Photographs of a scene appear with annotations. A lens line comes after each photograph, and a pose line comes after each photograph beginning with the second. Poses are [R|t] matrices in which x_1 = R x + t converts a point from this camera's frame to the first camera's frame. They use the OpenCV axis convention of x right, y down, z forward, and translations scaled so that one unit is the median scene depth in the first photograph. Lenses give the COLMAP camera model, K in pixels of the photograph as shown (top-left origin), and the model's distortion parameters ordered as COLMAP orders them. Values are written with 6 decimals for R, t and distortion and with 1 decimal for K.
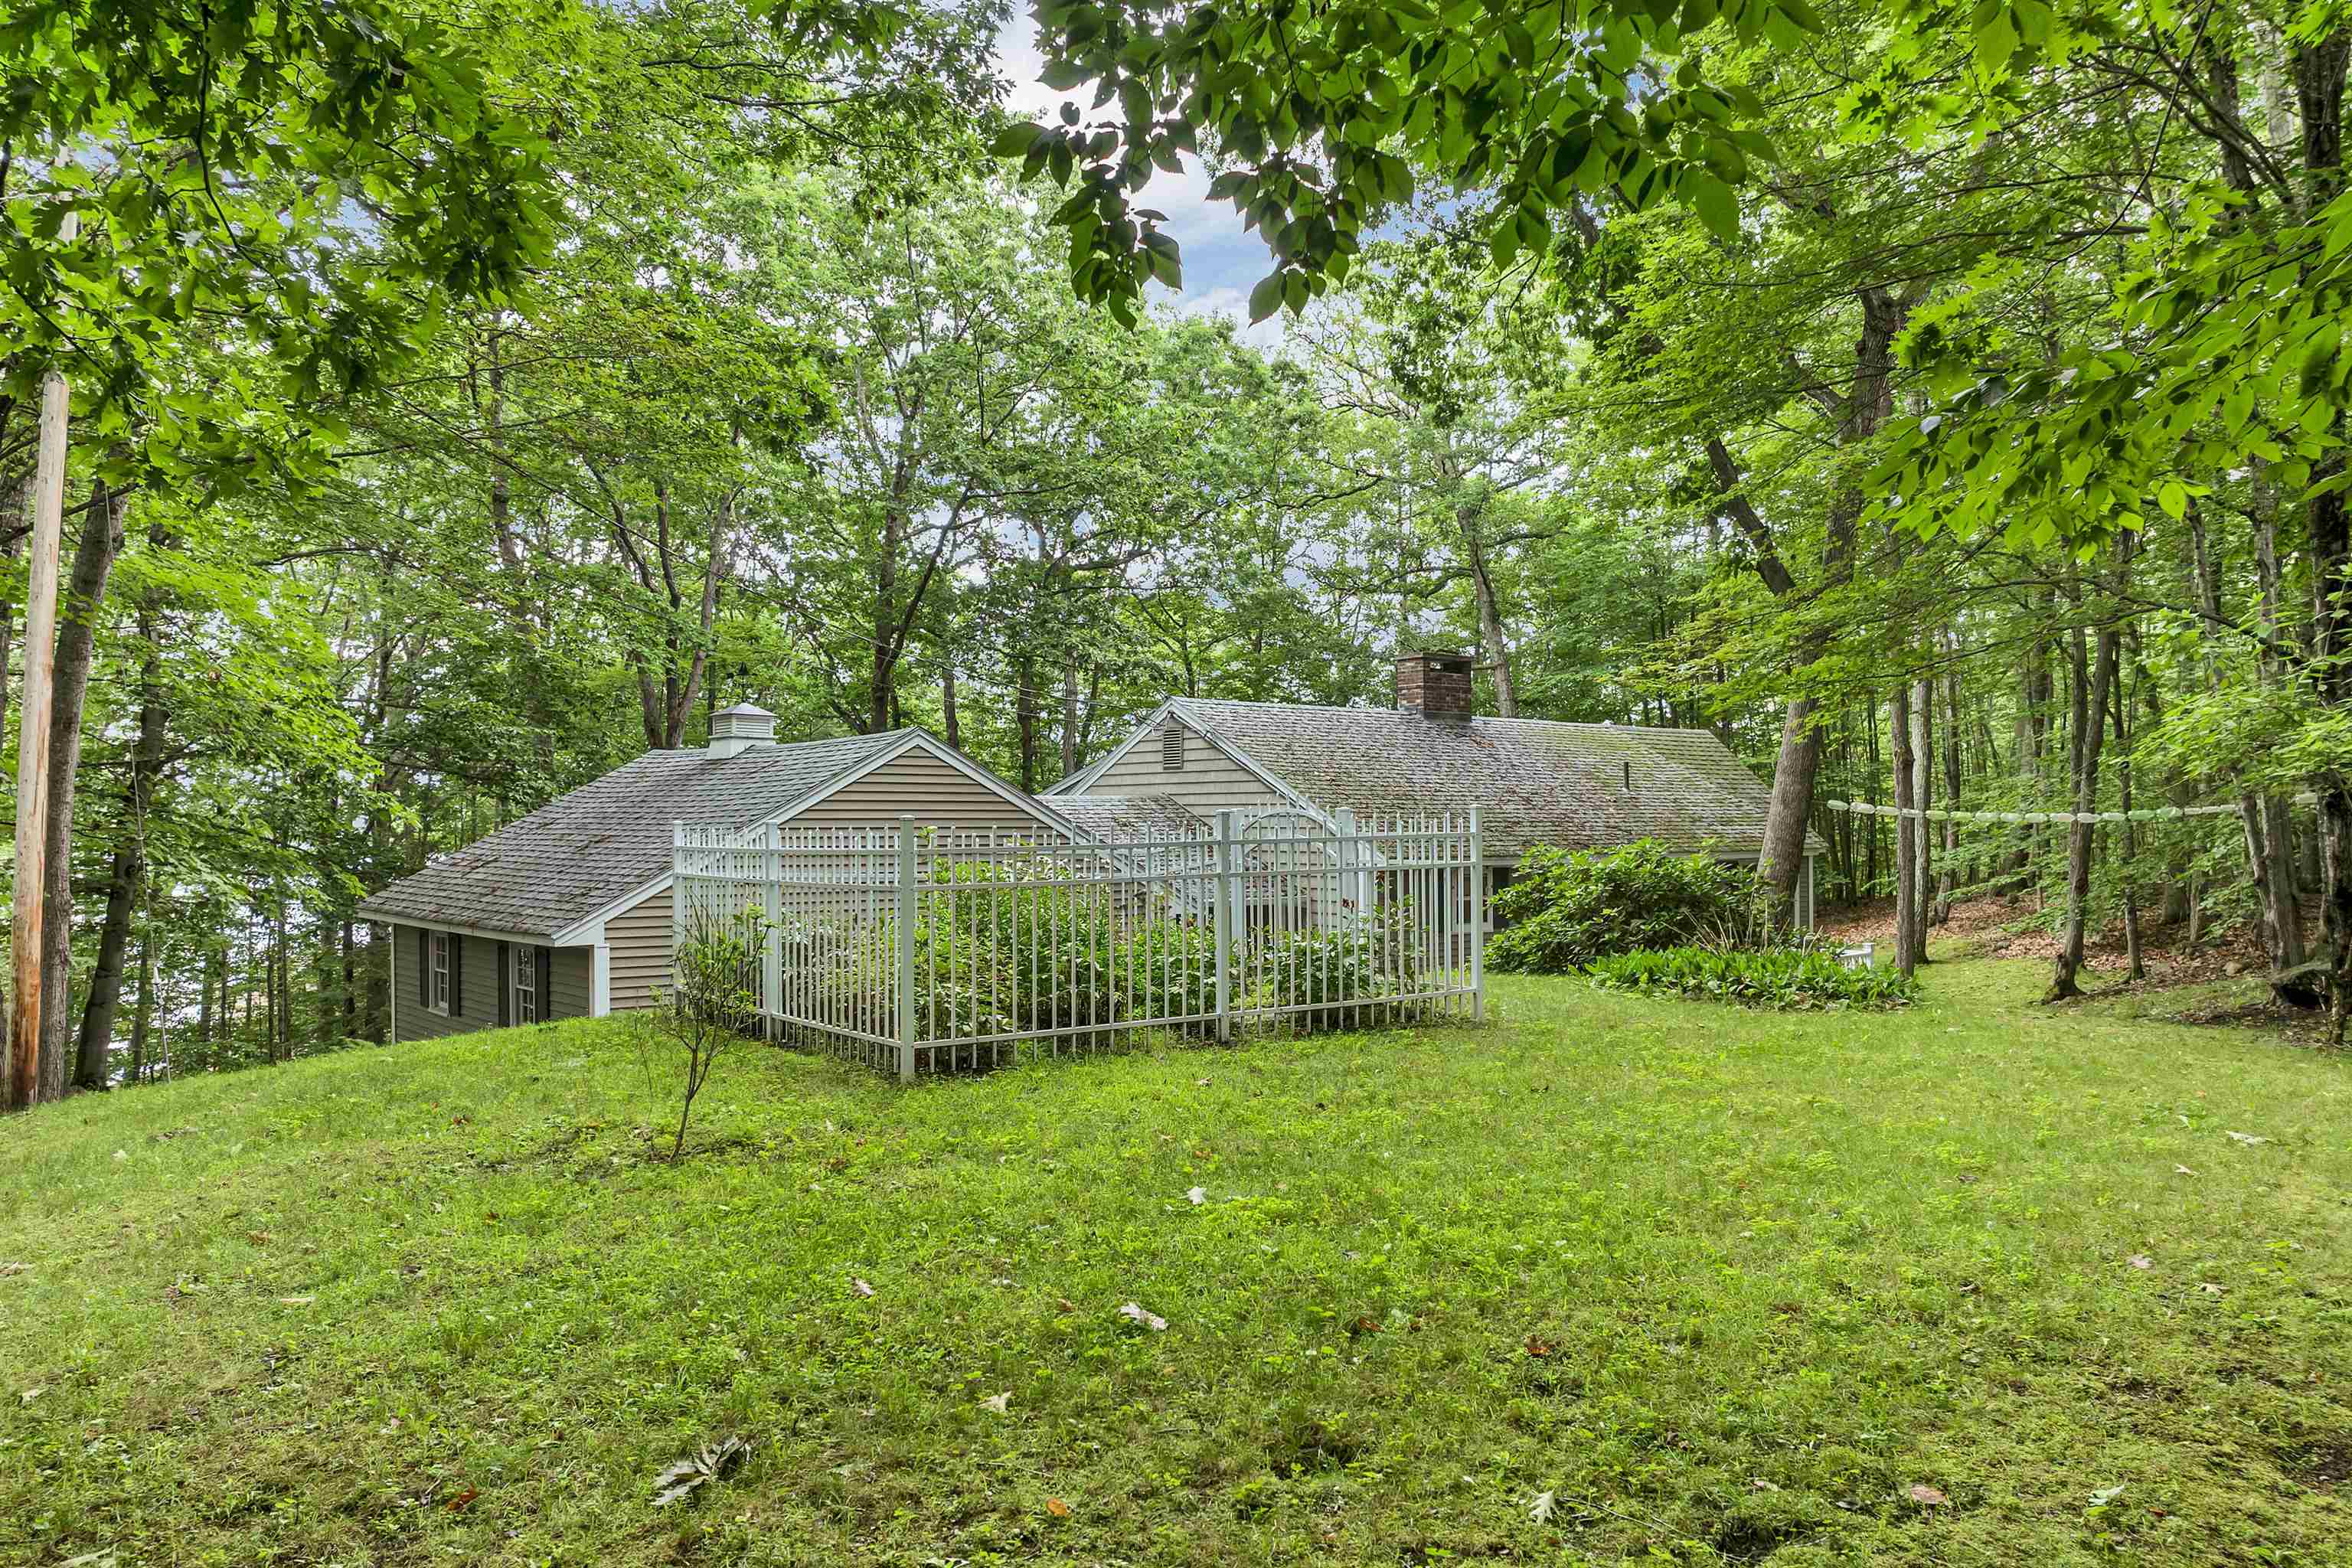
lens RADIAL K [[1672.5, 0, 1178.7], [0, 1672.5, 785.9], [0, 0, 1]] dist [-0.026537, -0.001407]
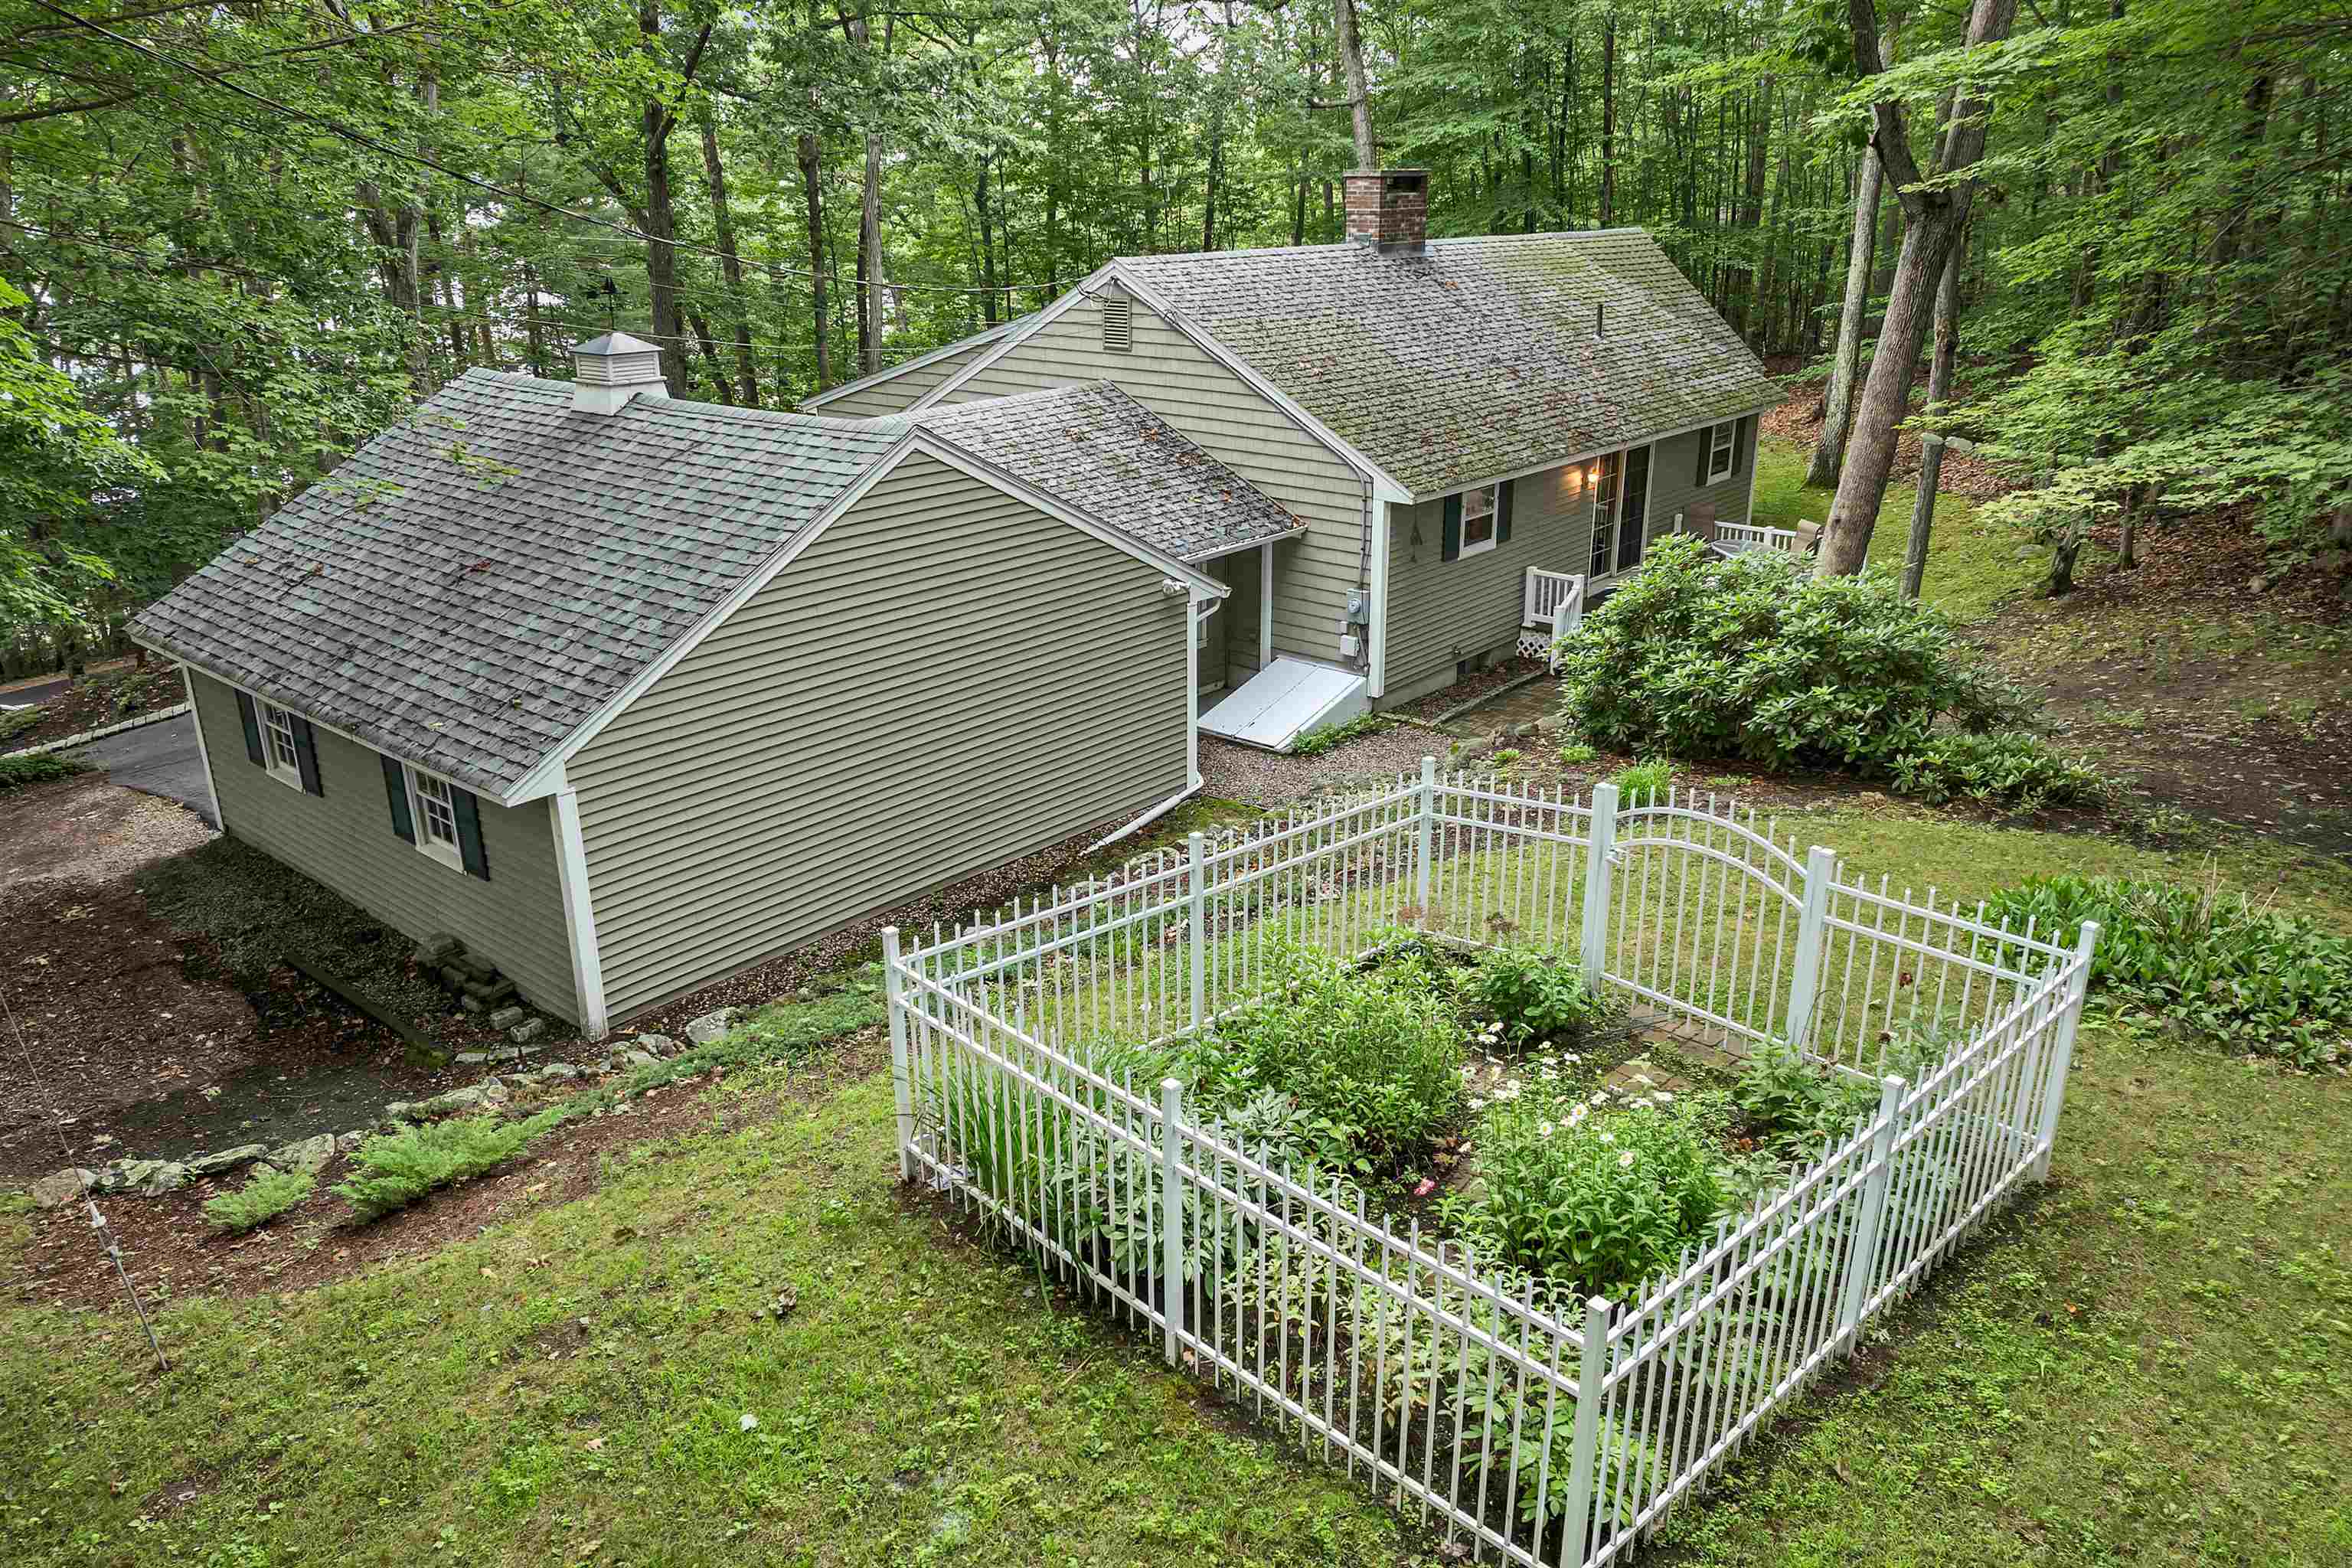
lens RADIAL K [[1672.5, 0, 1169.5], [0, 1672.5, 792.5], [0, 0, 1]] dist [-0.026537, -0.001407]
pose [[0.985535, -0.062014, 0.157720, -0.121819], [-0.001281, 0.927894, 0.372842, -0.114897], [-0.169469, -0.367651, 0.914392, 0.165218]]
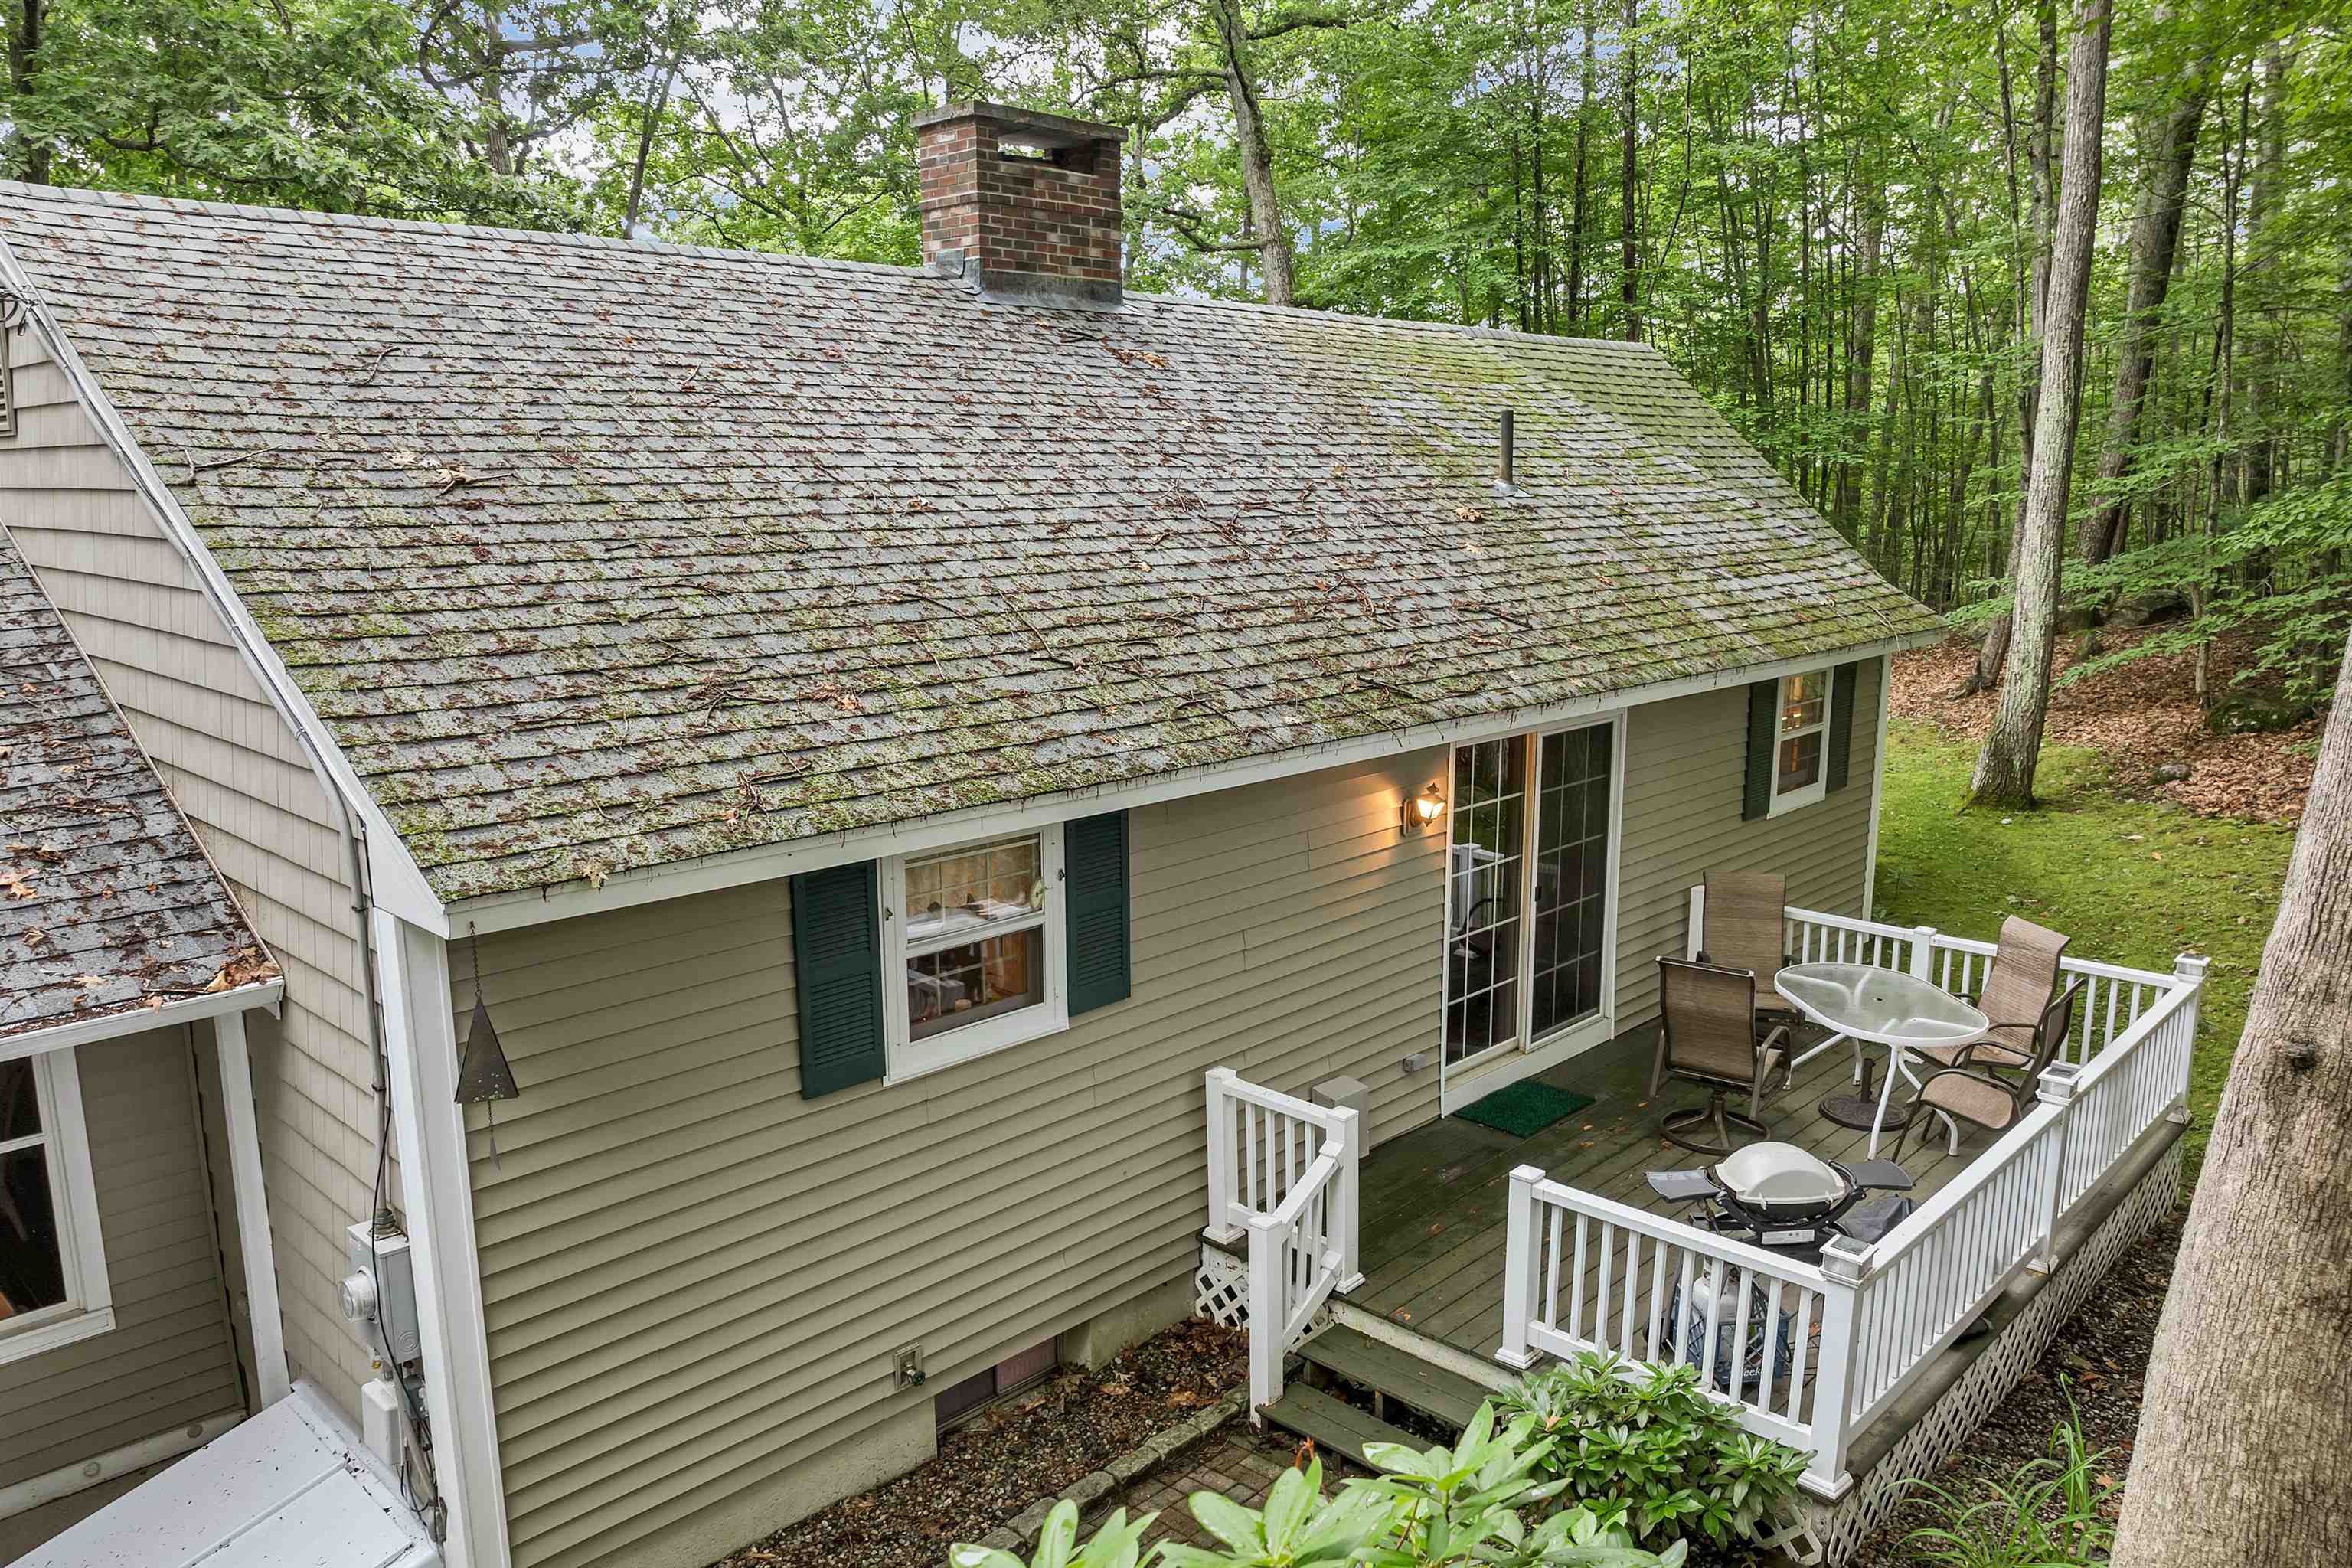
lens RADIAL K [[1672.5, 0, 1174.5], [0, 1672.5, 796.8], [0, 0, 1]] dist [-0.026537, -0.001407]
pose [[0.994490, -0.020843, 0.102738, 0.168512], [-0.001772, 0.976552, 0.215272, -0.011303], [-0.104816, -0.214268, 0.971135, 0.691710]]
